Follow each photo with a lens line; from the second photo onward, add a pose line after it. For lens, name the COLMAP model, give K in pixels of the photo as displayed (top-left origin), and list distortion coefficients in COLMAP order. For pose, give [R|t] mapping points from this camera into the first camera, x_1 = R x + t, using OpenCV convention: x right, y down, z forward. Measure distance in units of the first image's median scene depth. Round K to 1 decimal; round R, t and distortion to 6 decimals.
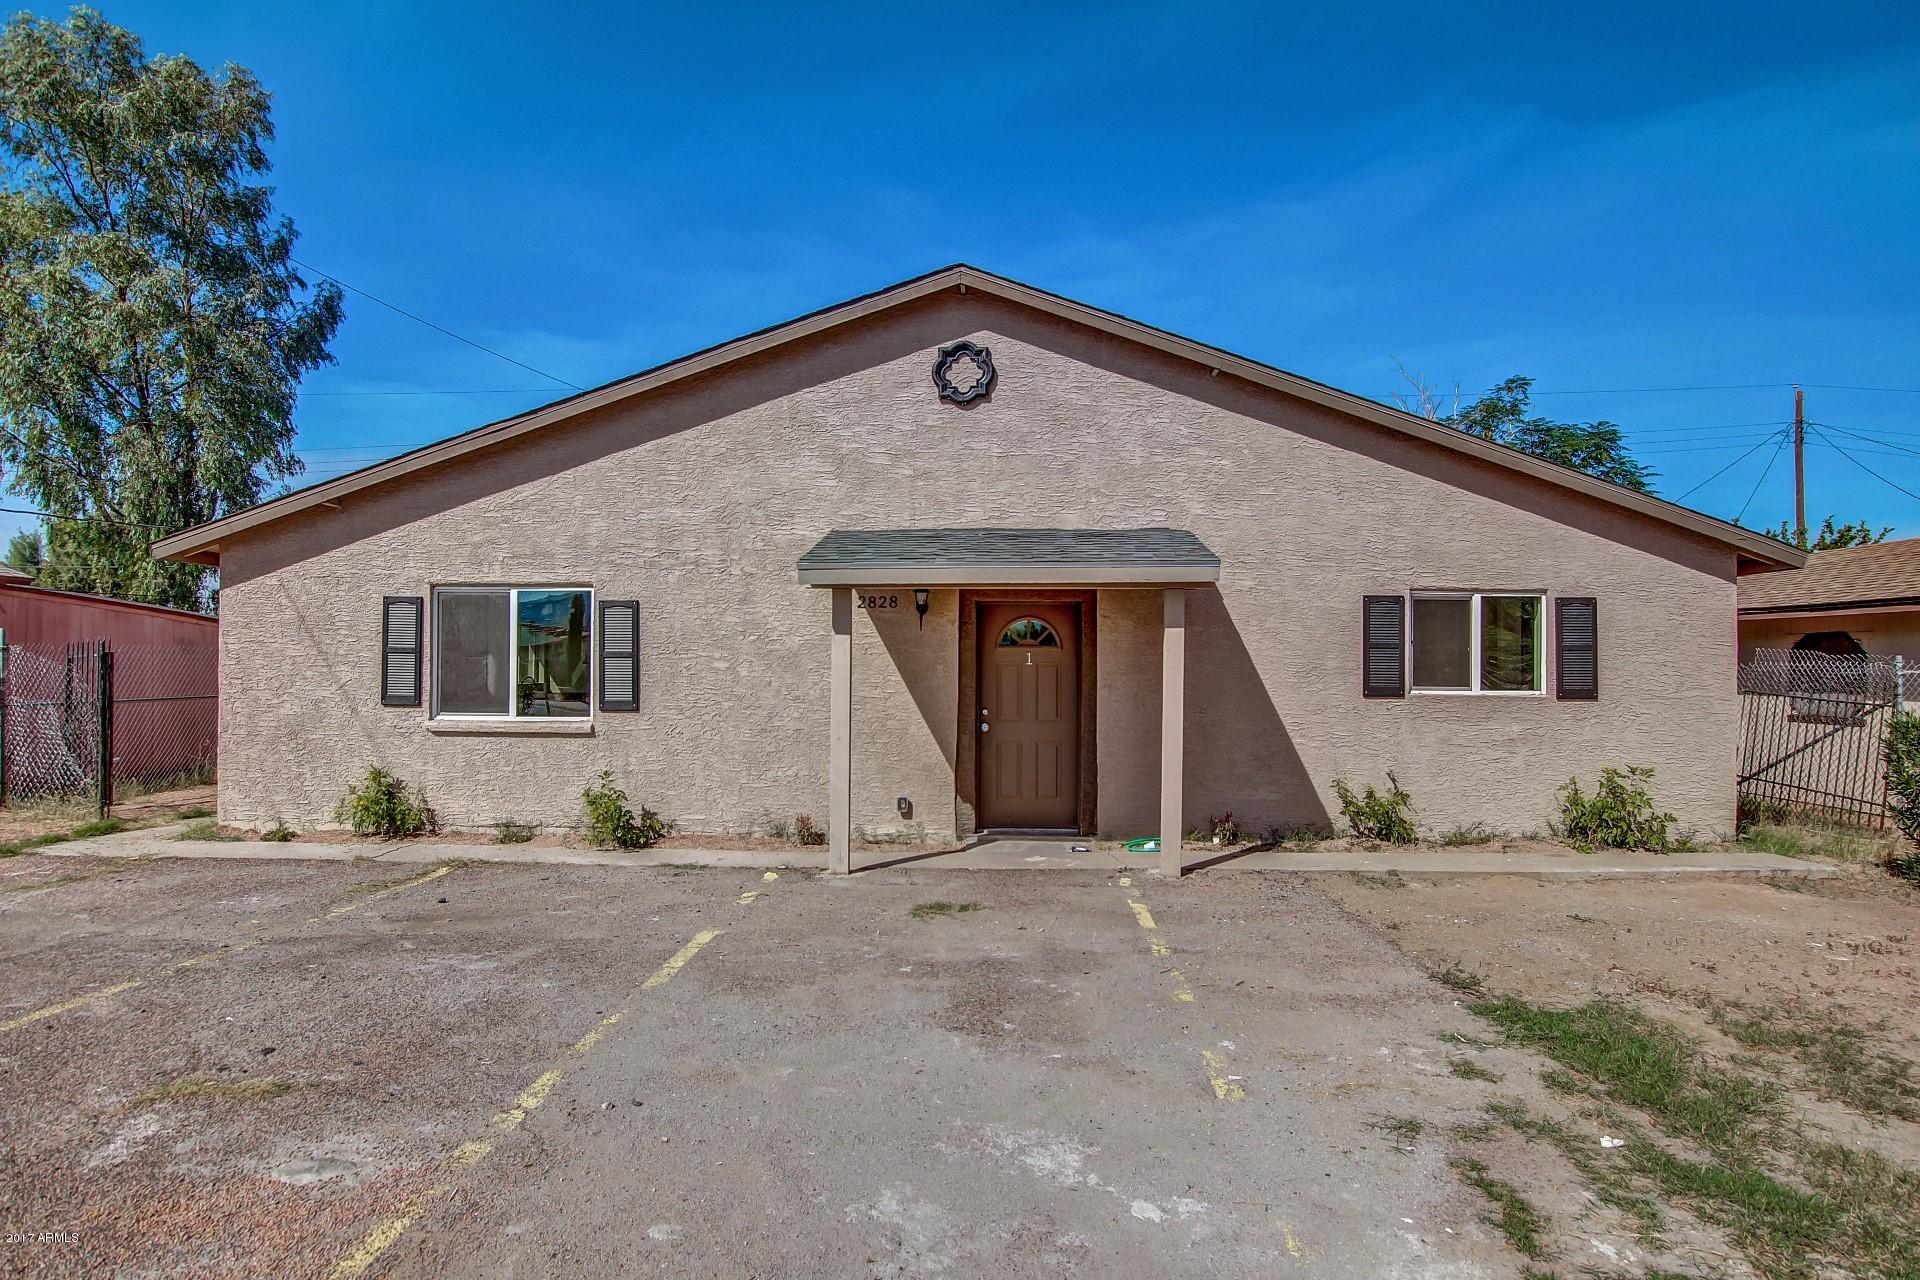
lens RADIAL K [[1048.4, 0, 959.2], [0, 1048.4, 650.1], [0, 0, 1]] dist [-0.016928, 0.000295]
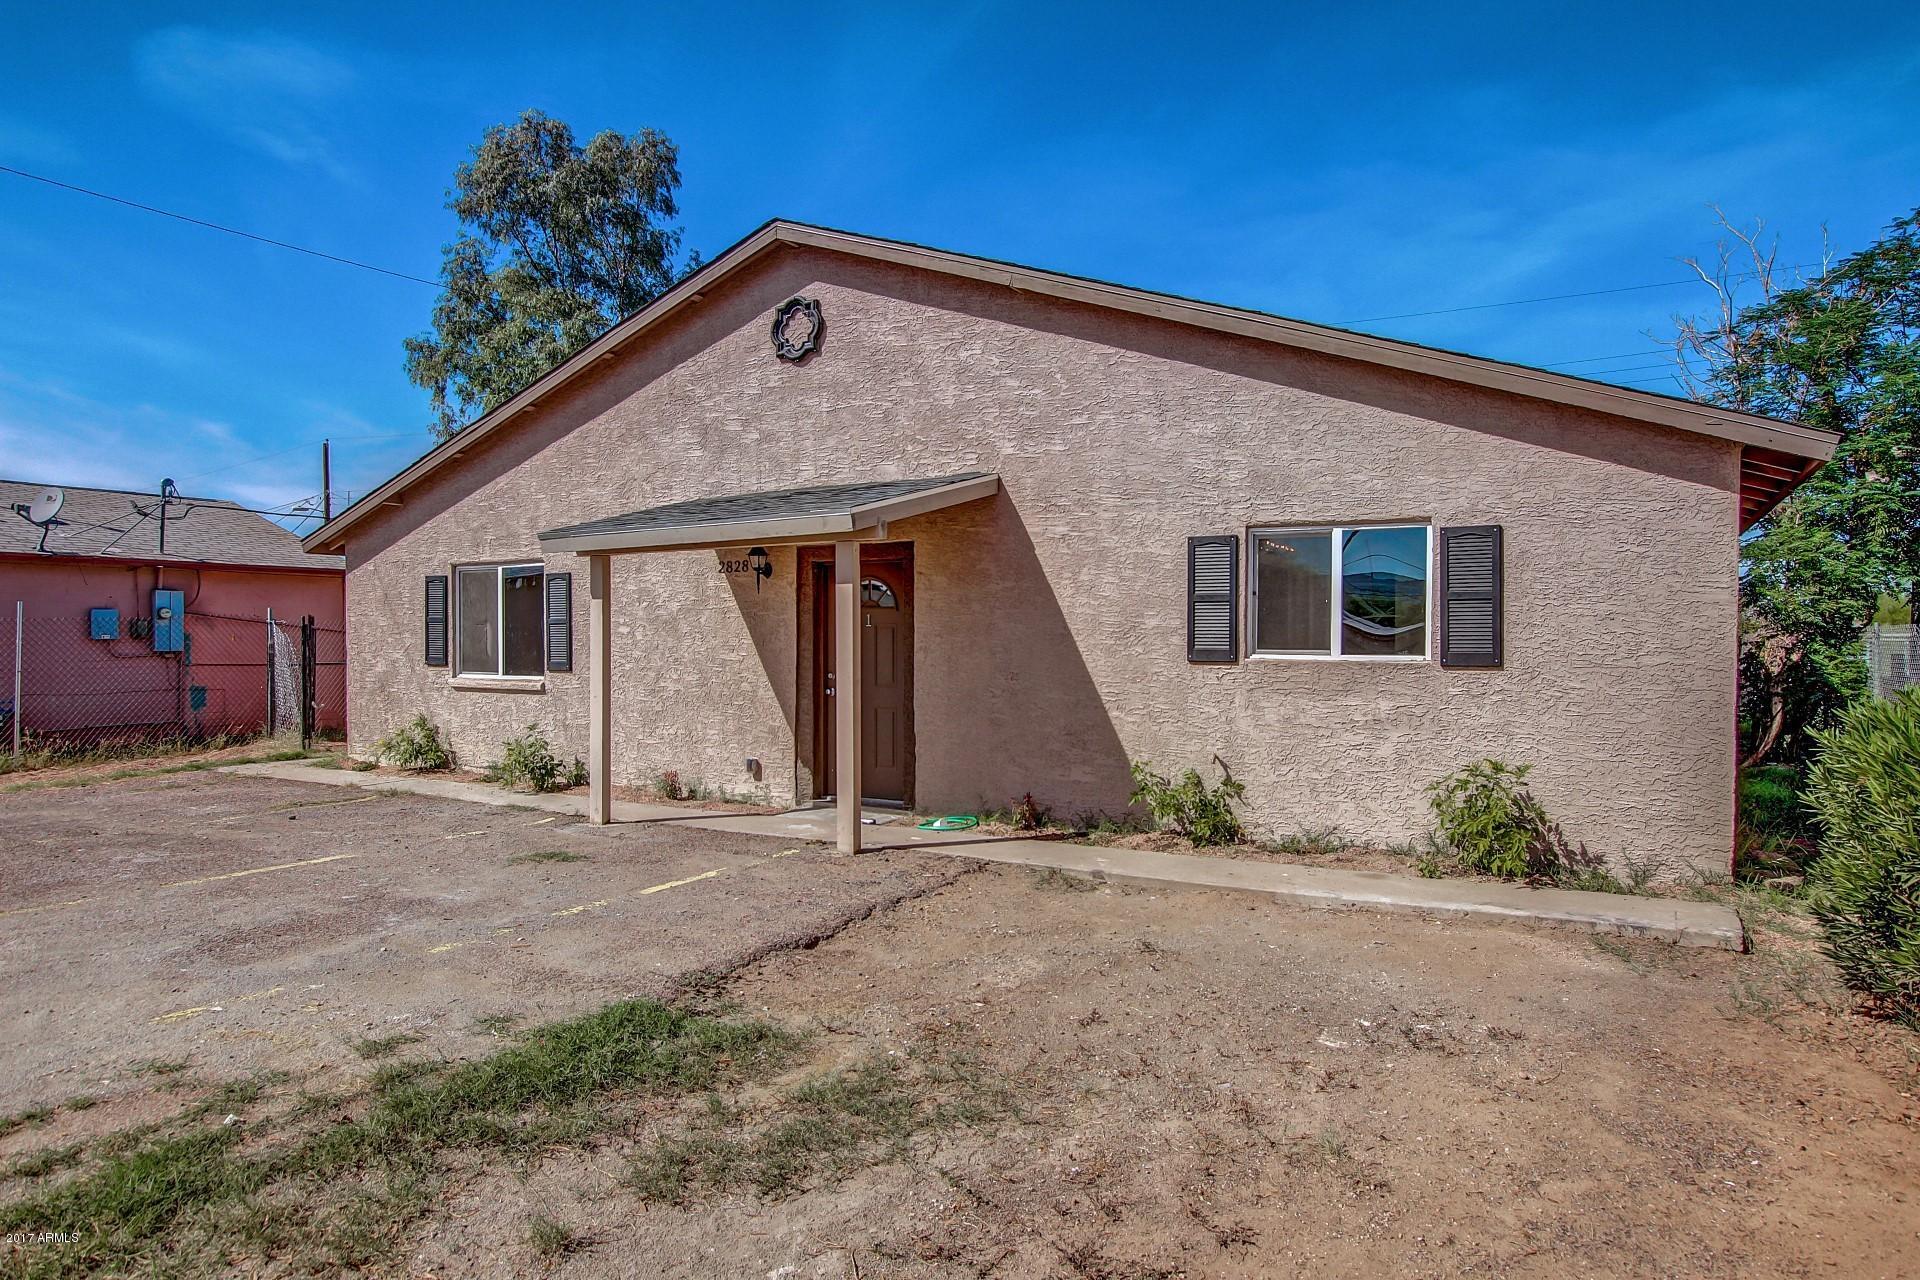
lens RADIAL K [[1092.2, 0, 960.0], [0, 1092.2, 640.0], [0, 0, 1]] dist [-0.008051, -0.001234]
pose [[0.885098, -0.003935, -0.465388, 0.614349], [0.012584, 0.999801, 0.015480, 0.011816], [0.465234, -0.019558, 0.884972, 0.163380]]
